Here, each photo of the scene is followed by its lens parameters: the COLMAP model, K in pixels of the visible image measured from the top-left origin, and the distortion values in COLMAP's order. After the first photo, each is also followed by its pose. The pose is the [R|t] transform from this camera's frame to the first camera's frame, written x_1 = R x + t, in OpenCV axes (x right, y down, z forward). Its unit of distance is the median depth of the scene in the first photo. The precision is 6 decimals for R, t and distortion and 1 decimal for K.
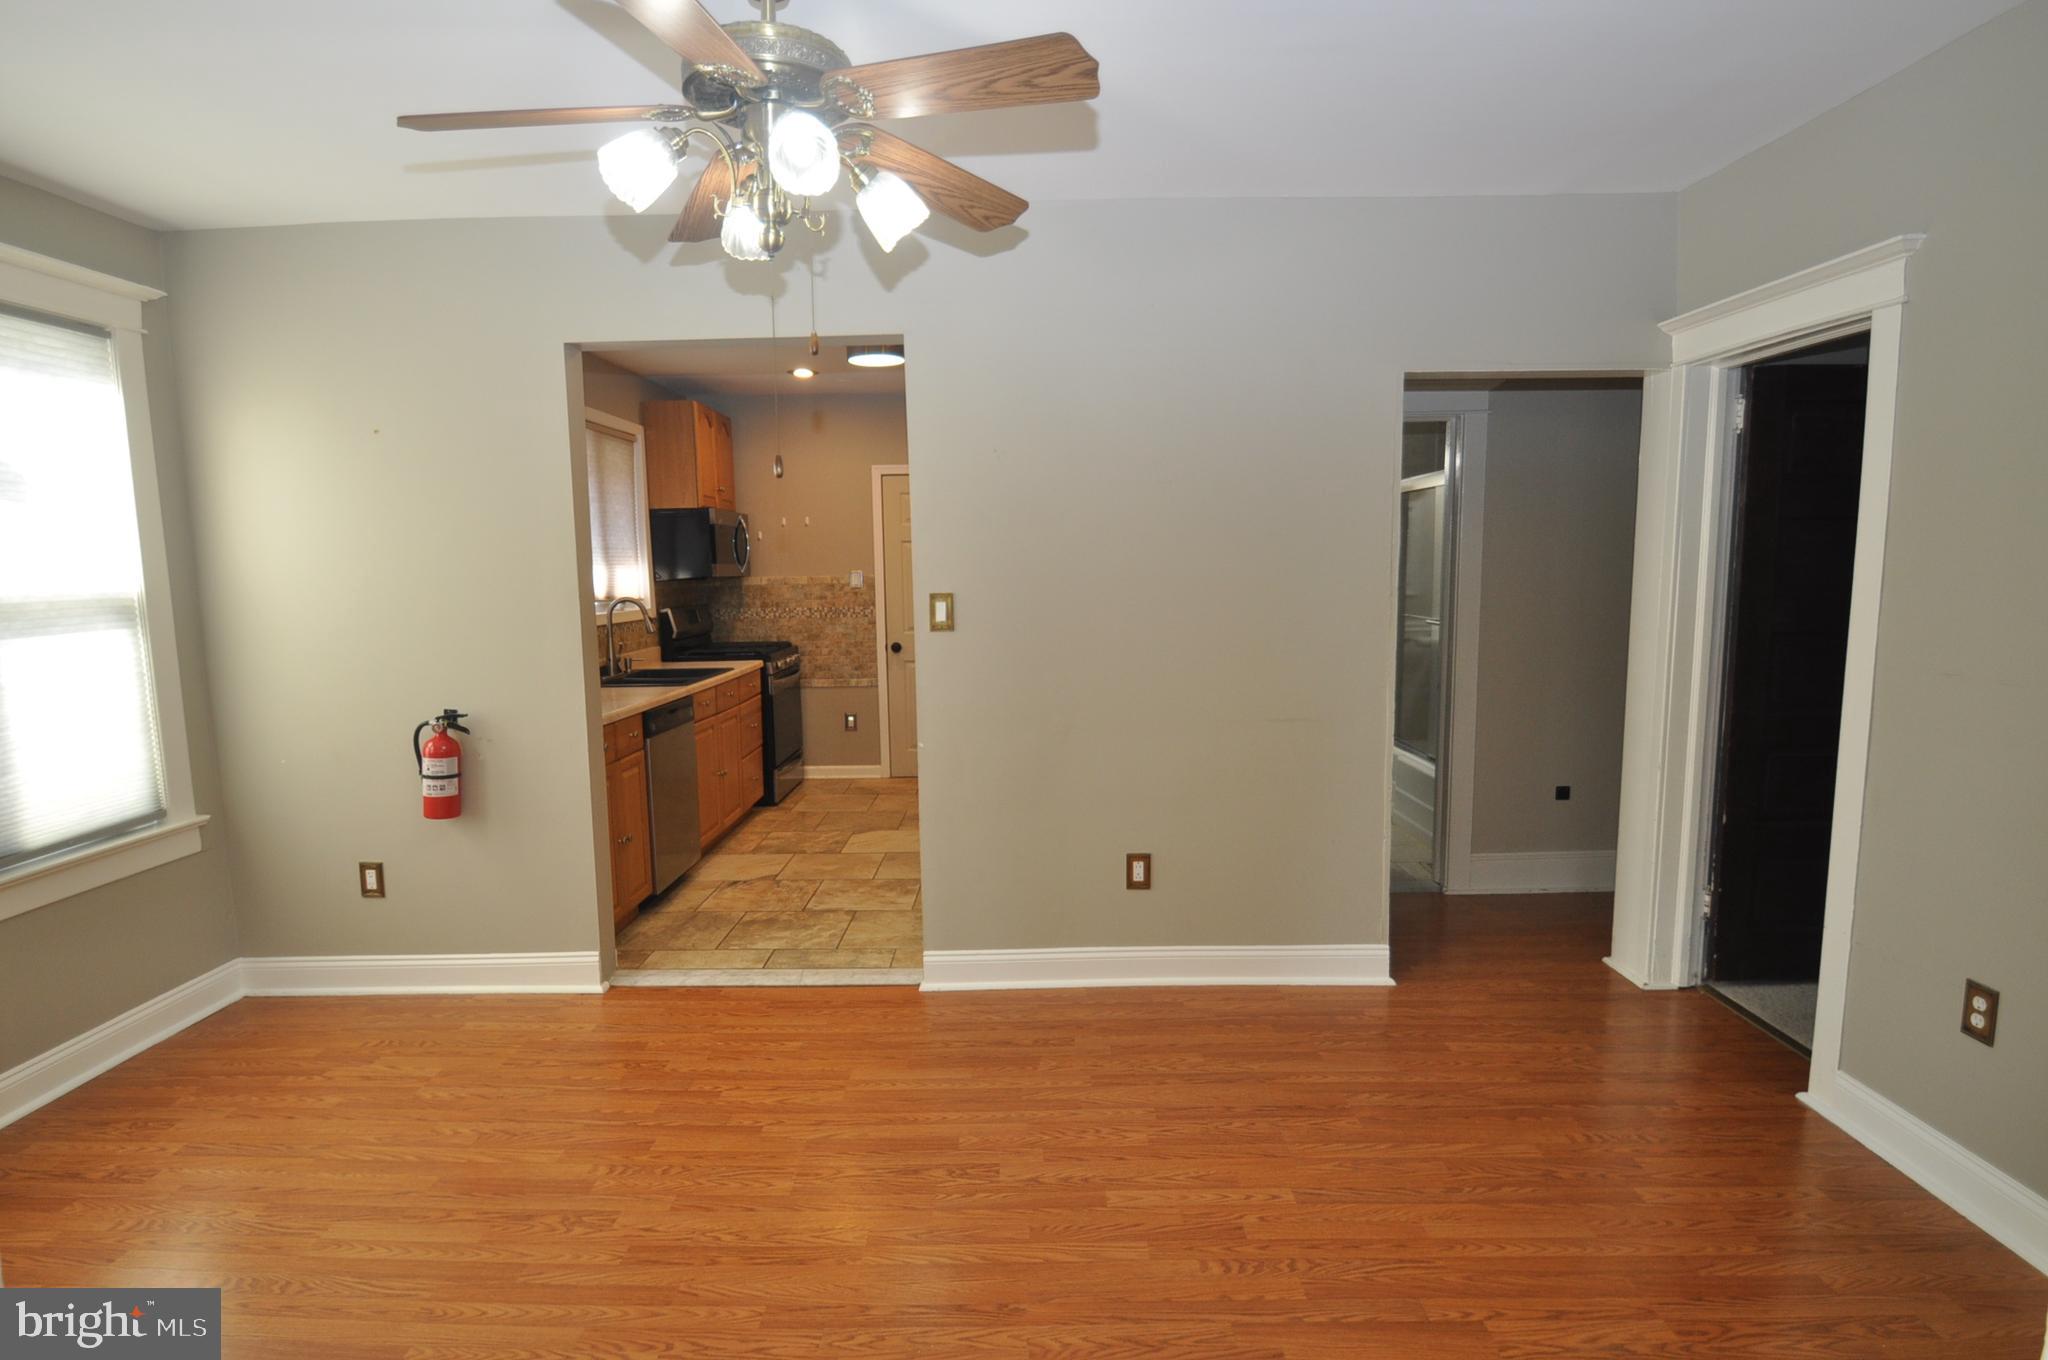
lens RADIAL K [[1080.3, 0, 1009.6], [0, 1080.3, 698.9], [0, 0, 1]] dist [-0.006829, -0.016056]
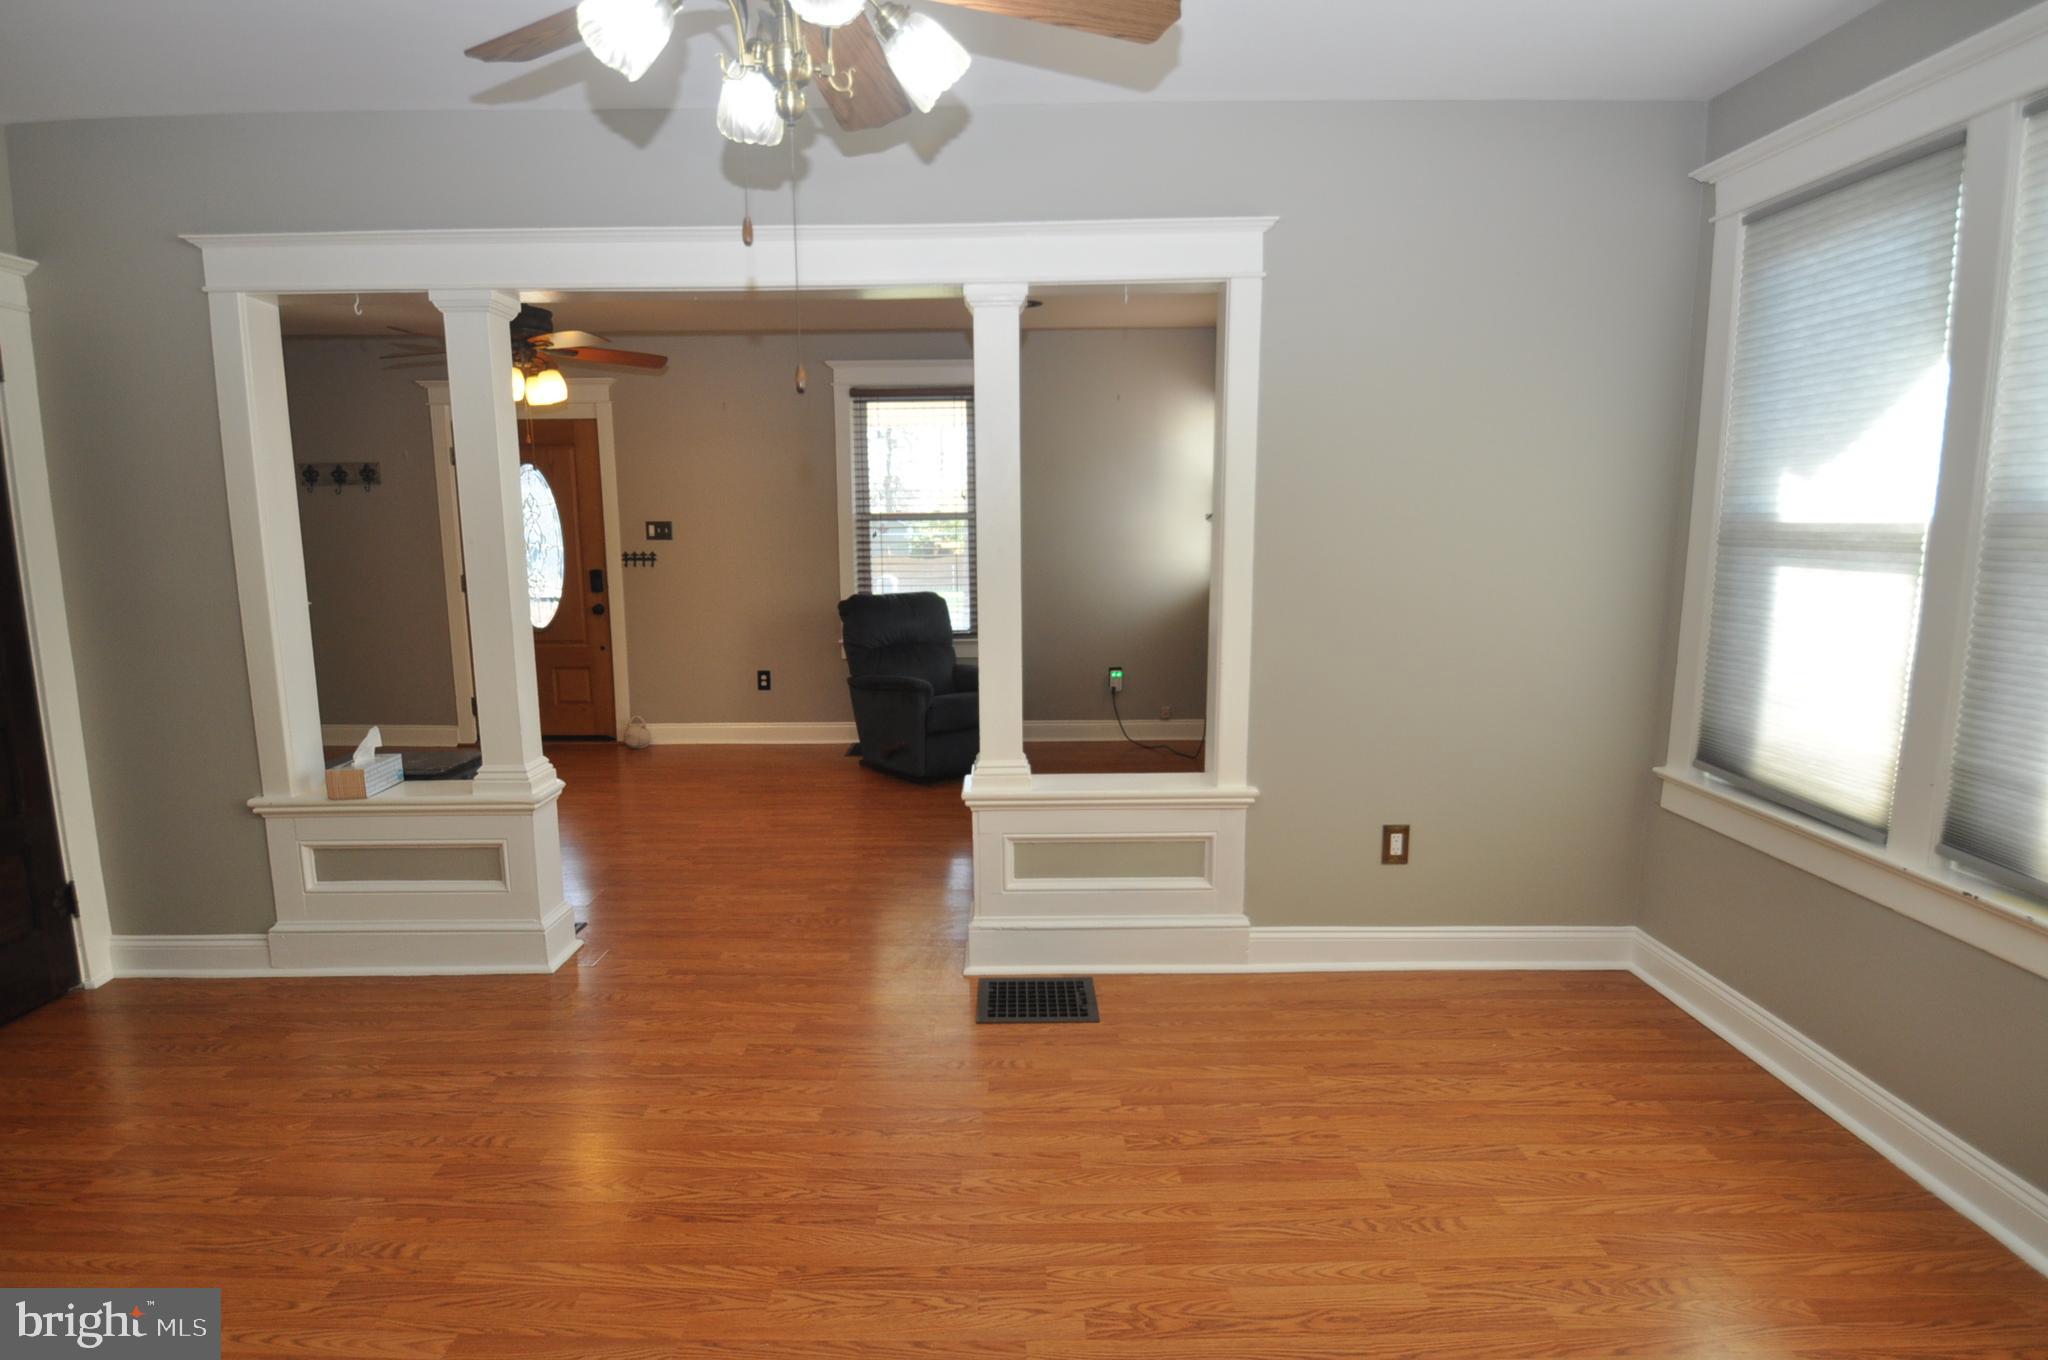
lens RADIAL K [[1080.3, 0, 1009.6], [0, 1080.3, 698.9], [0, 0, 1]] dist [-0.006829, -0.016056]
pose [[-0.999571, 0.025358, -0.014670, -0.339890], [0.020323, 0.960887, 0.276195, -0.194398], [0.021100, 0.275778, -0.960990, 1.789188]]
